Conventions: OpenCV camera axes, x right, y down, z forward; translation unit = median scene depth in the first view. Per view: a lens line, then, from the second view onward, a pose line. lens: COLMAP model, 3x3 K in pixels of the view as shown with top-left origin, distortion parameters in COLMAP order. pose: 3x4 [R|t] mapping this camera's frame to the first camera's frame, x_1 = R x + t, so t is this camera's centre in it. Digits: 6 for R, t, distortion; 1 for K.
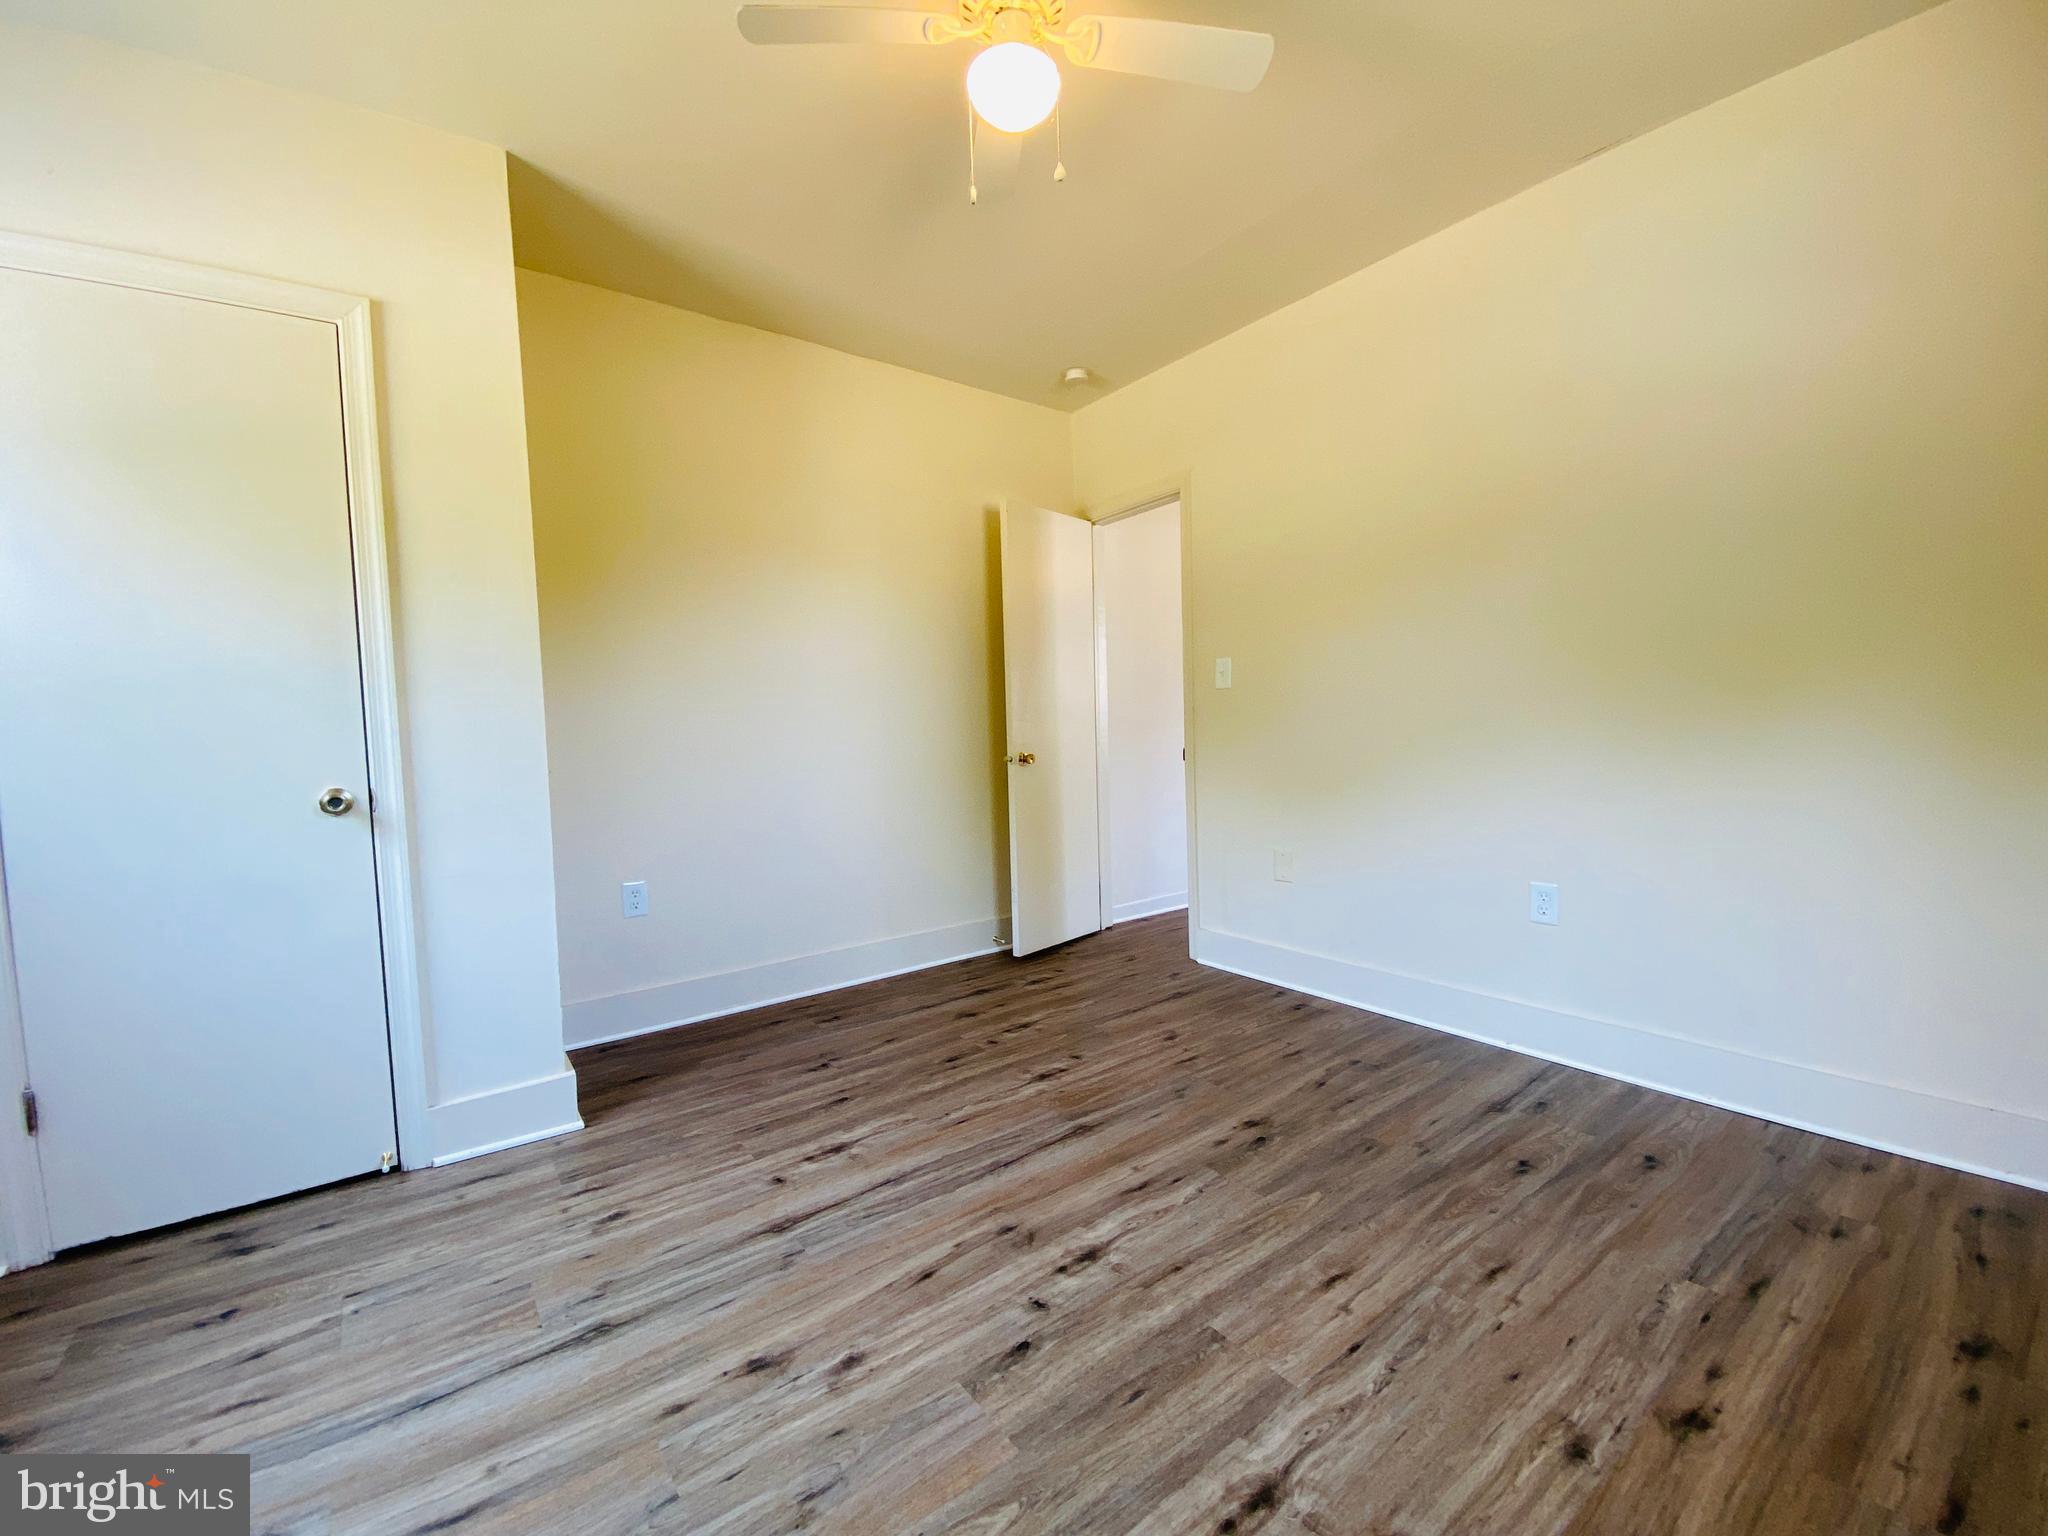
lens RADIAL K [[835.1, 0, 1021.0], [0, 835.1, 774.1], [0, 0, 1]] dist [0.033170, -0.032364]
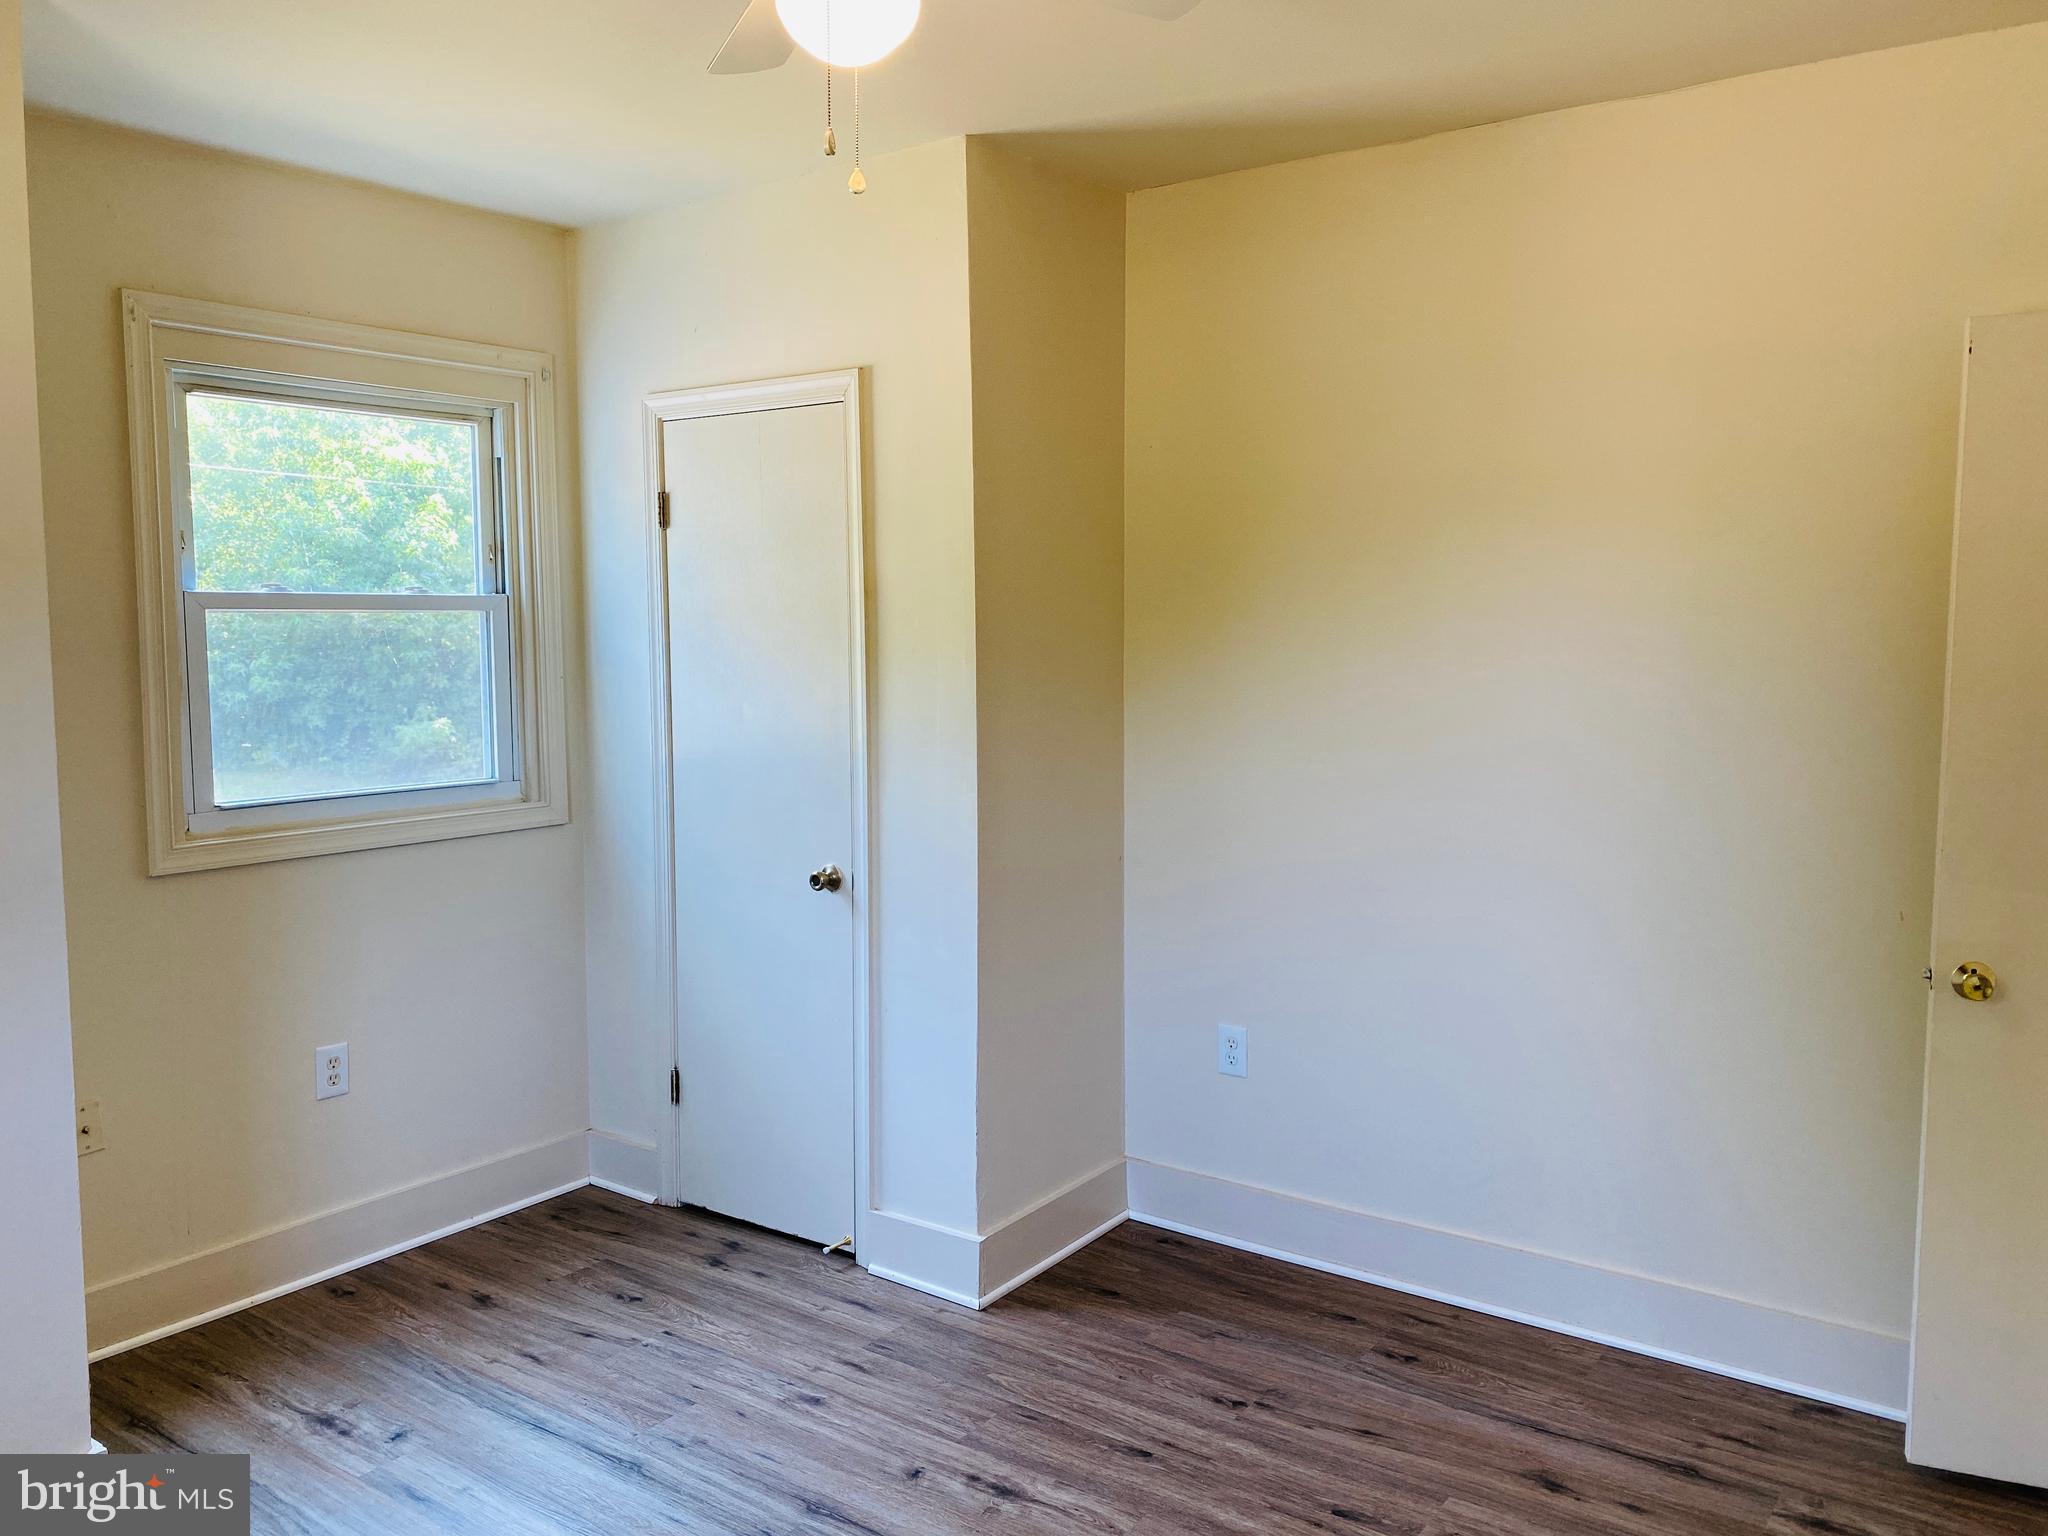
lens RADIAL K [[1585.4, 0, 1026.6], [0, 1585.4, 758.3], [0, 0, 1]] dist [-0.025747, 0.049142]
pose [[0.299085, 0.114332, -0.947352, 1.136497], [-0.063437, 0.992982, 0.099812, -0.346433], [0.952116, 0.030245, 0.304239, 0.702517]]
